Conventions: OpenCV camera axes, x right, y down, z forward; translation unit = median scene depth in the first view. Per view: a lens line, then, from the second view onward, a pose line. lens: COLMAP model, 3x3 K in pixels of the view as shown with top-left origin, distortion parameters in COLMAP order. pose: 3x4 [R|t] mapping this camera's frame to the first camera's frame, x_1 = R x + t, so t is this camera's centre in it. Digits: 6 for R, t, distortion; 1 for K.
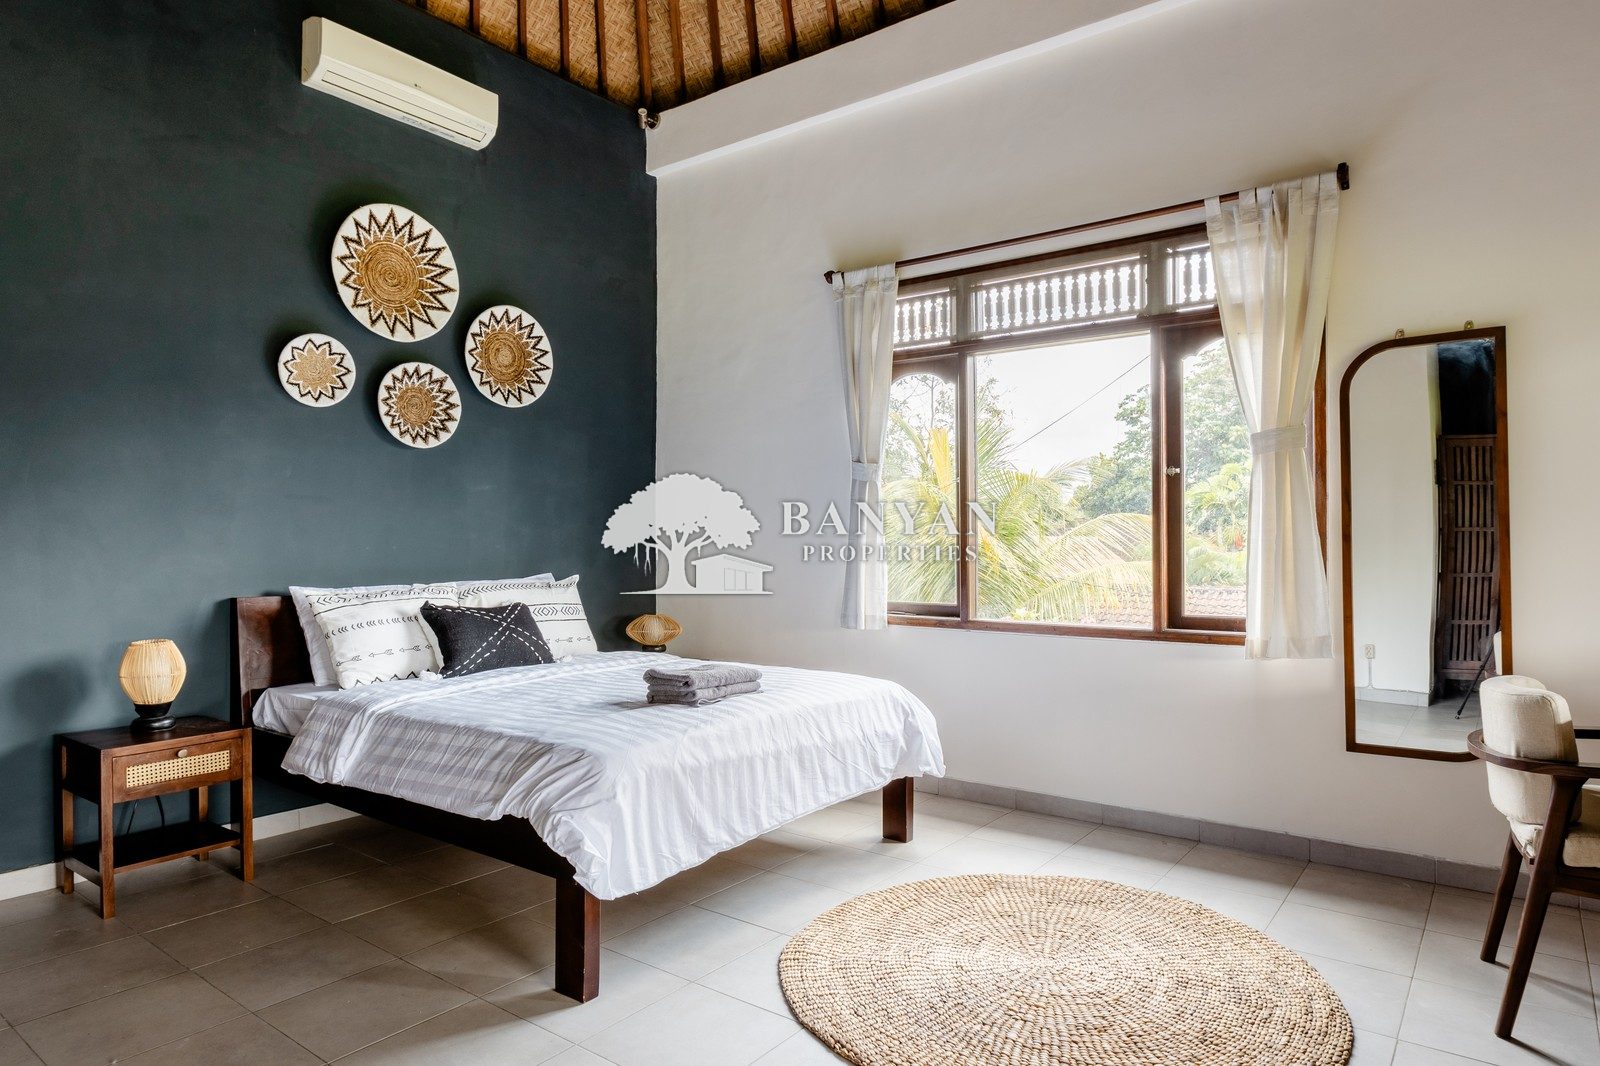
lens RADIAL K [[943.9, 0, 818.5], [0, 943.9, 541.8], [0, 0, 1]] dist [-0.006154, 0.000118]
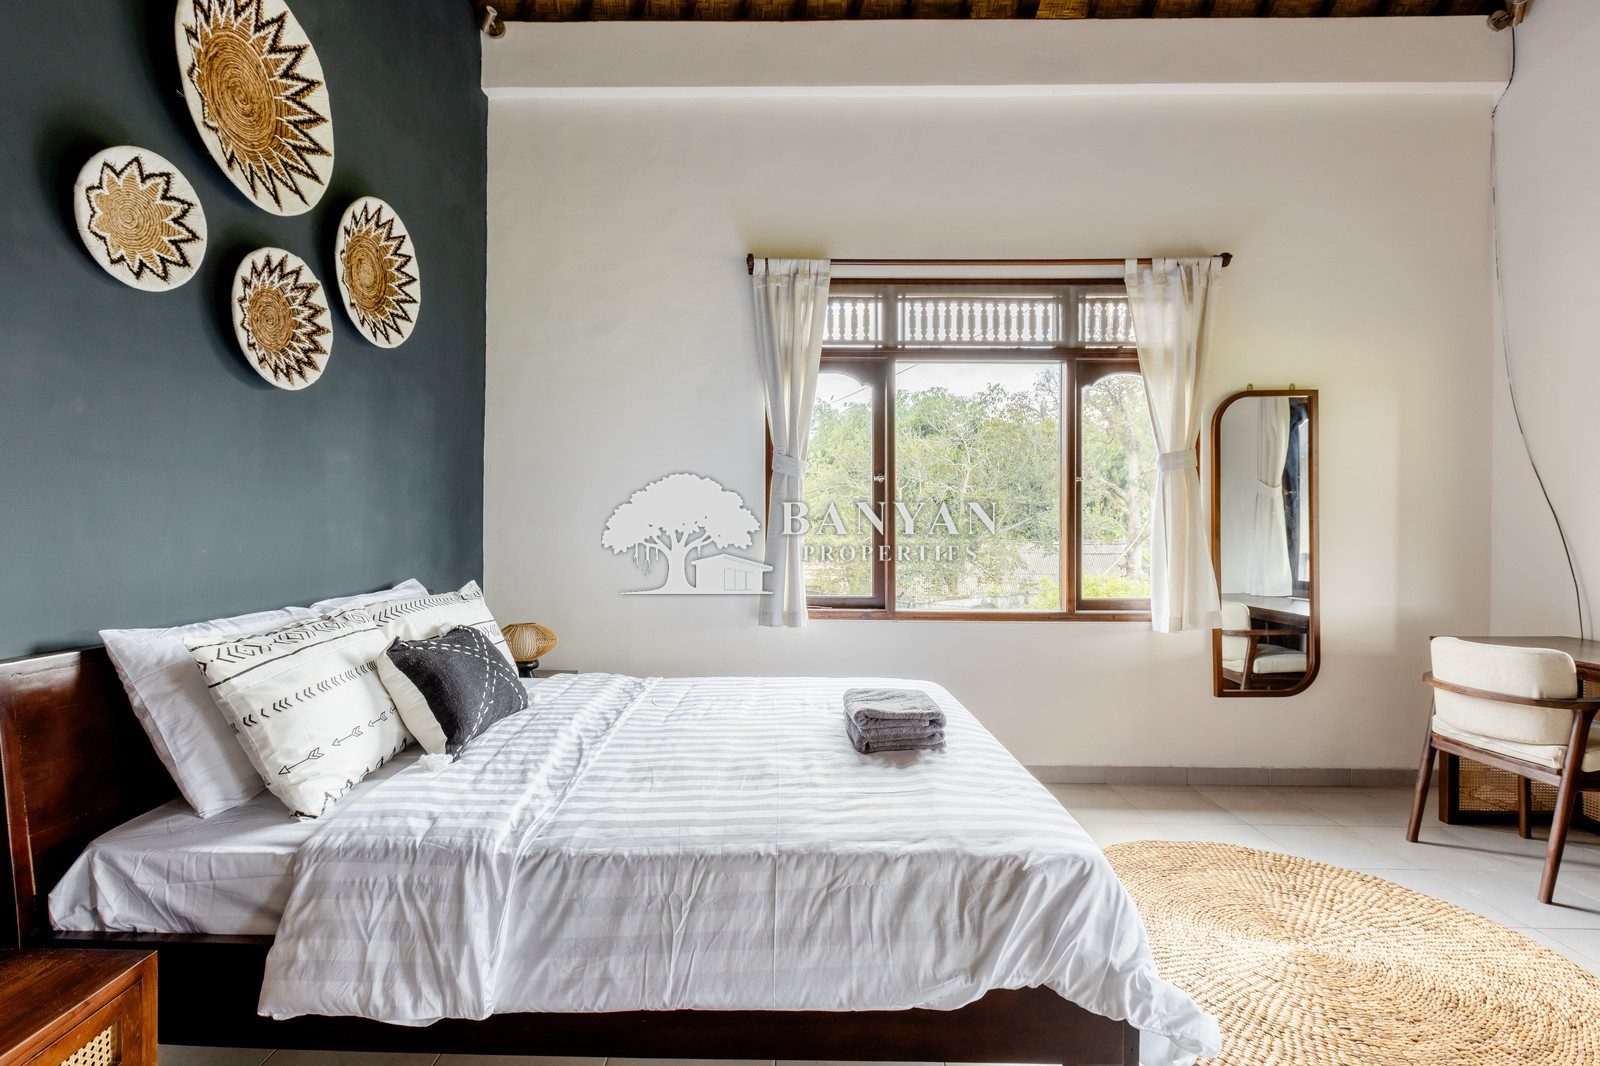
lens RADIAL K [[735.5, 0, 768.0], [0, 735.5, 527.8], [0, 0, 1]] dist [-0.000295, -0.000504]
pose [[0.815166, 0.005903, 0.579197, -0.450156], [-0.006117, 0.999980, -0.001583, -0.008612], [-0.579195, -0.002252, 0.815186, 0.423514]]
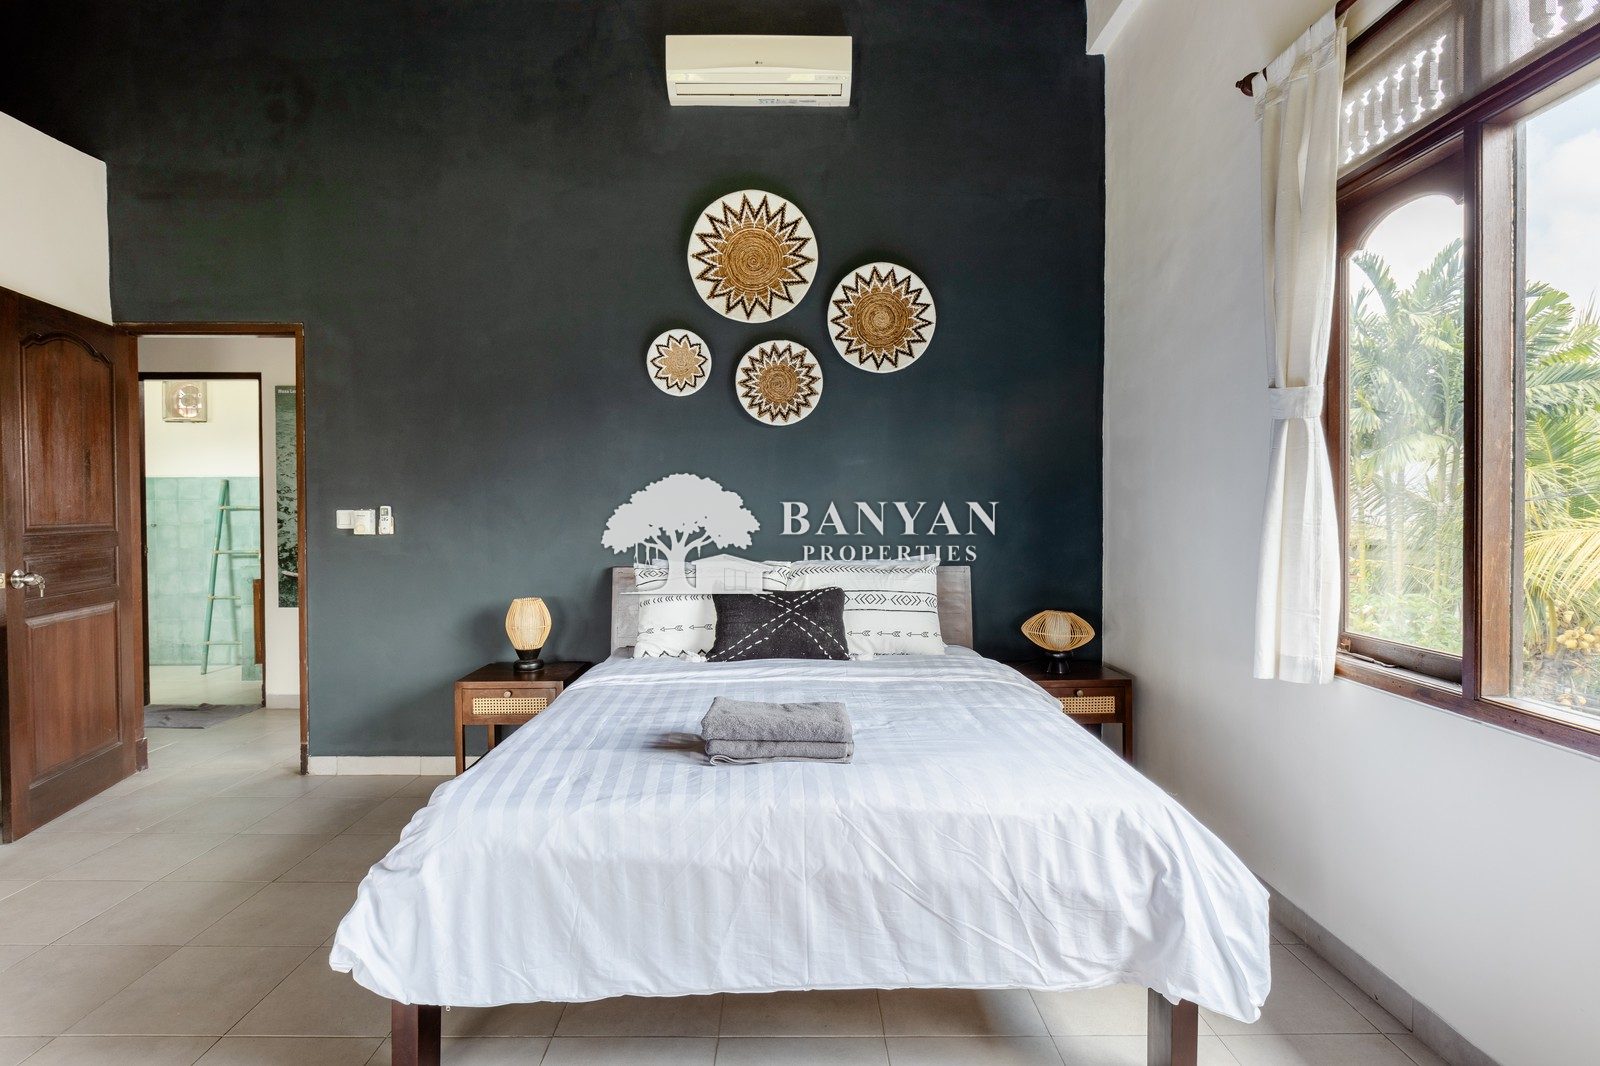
lens RADIAL K [[806.2, 0, 795.2], [0, 806.2, 521.2], [0, 0, 1]] dist [-0.003914, -0.000825]
pose [[0.596715, 0.011853, -0.802366, 0.283238], [0.000585, 0.999884, 0.015205, -0.010916], [0.802453, -0.009542, 0.596639, 0.508395]]
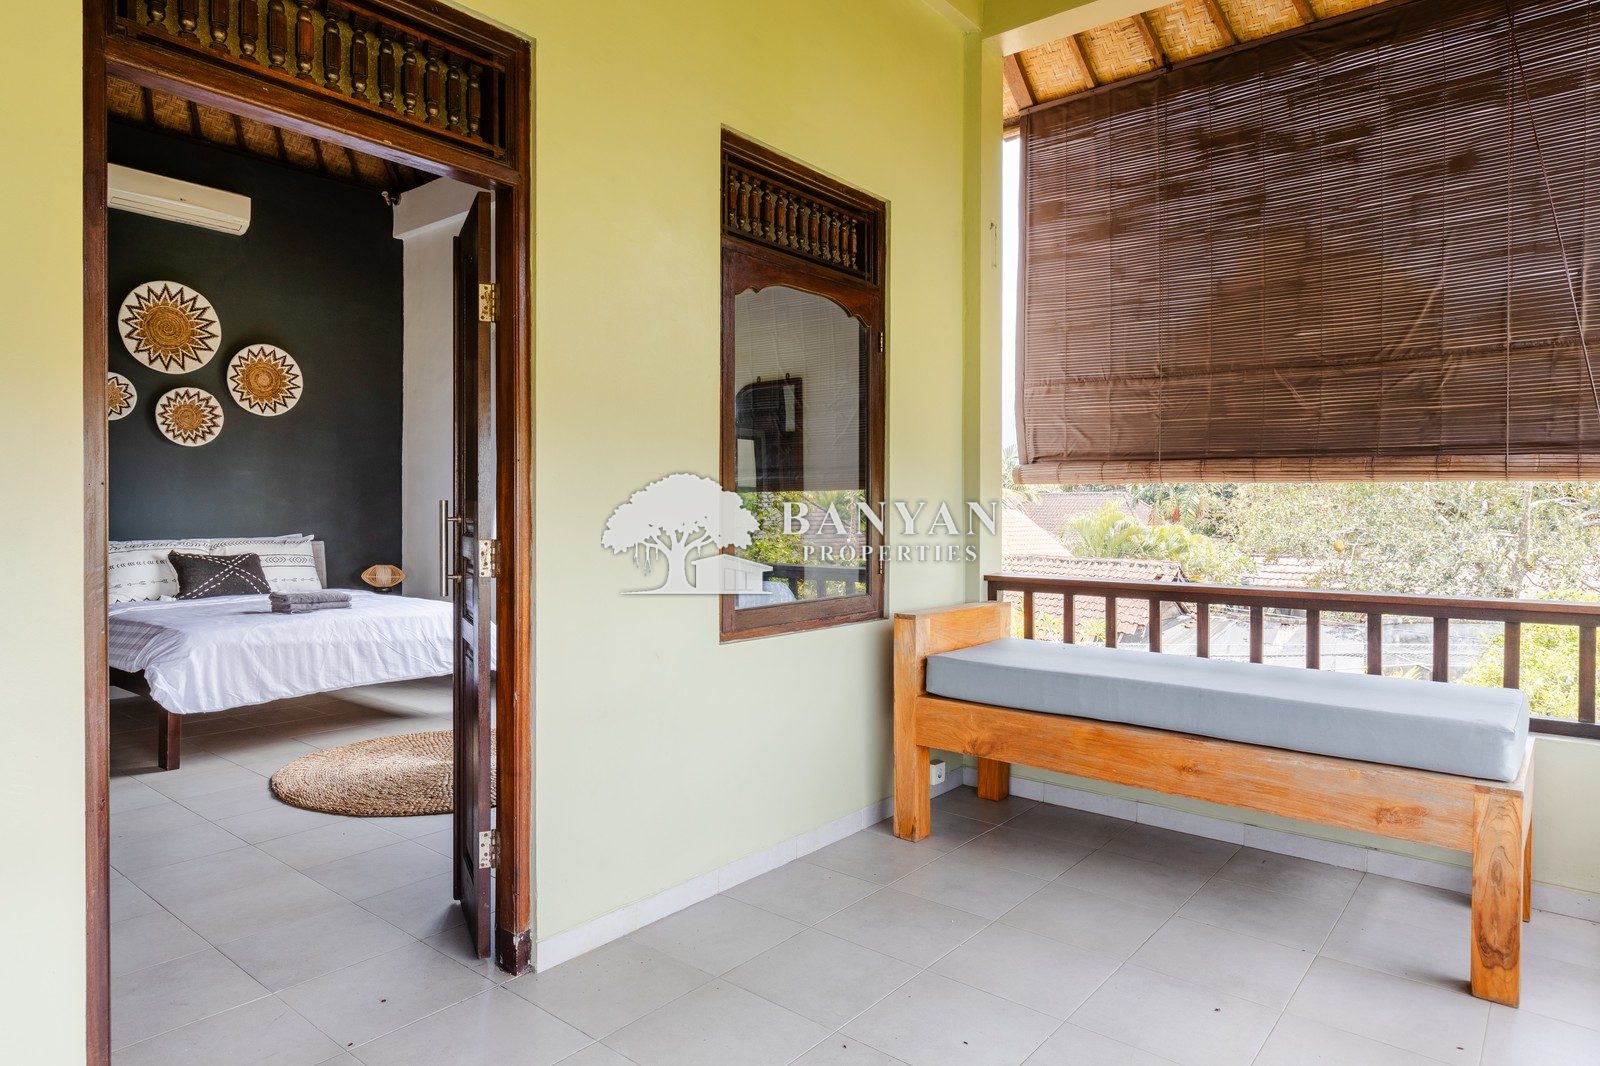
lens RADIAL K [[953.7, 0, 791.5], [0, 953.7, 520.6], [0, 0, 1]] dist [-0.007000, -0.000784]
pose [[0.998433, 0.007353, -0.055481, 0.595479], [-0.006947, 0.999948, 0.007496, -0.002273], [0.055534, -0.007099, 0.998432, -0.419471]]
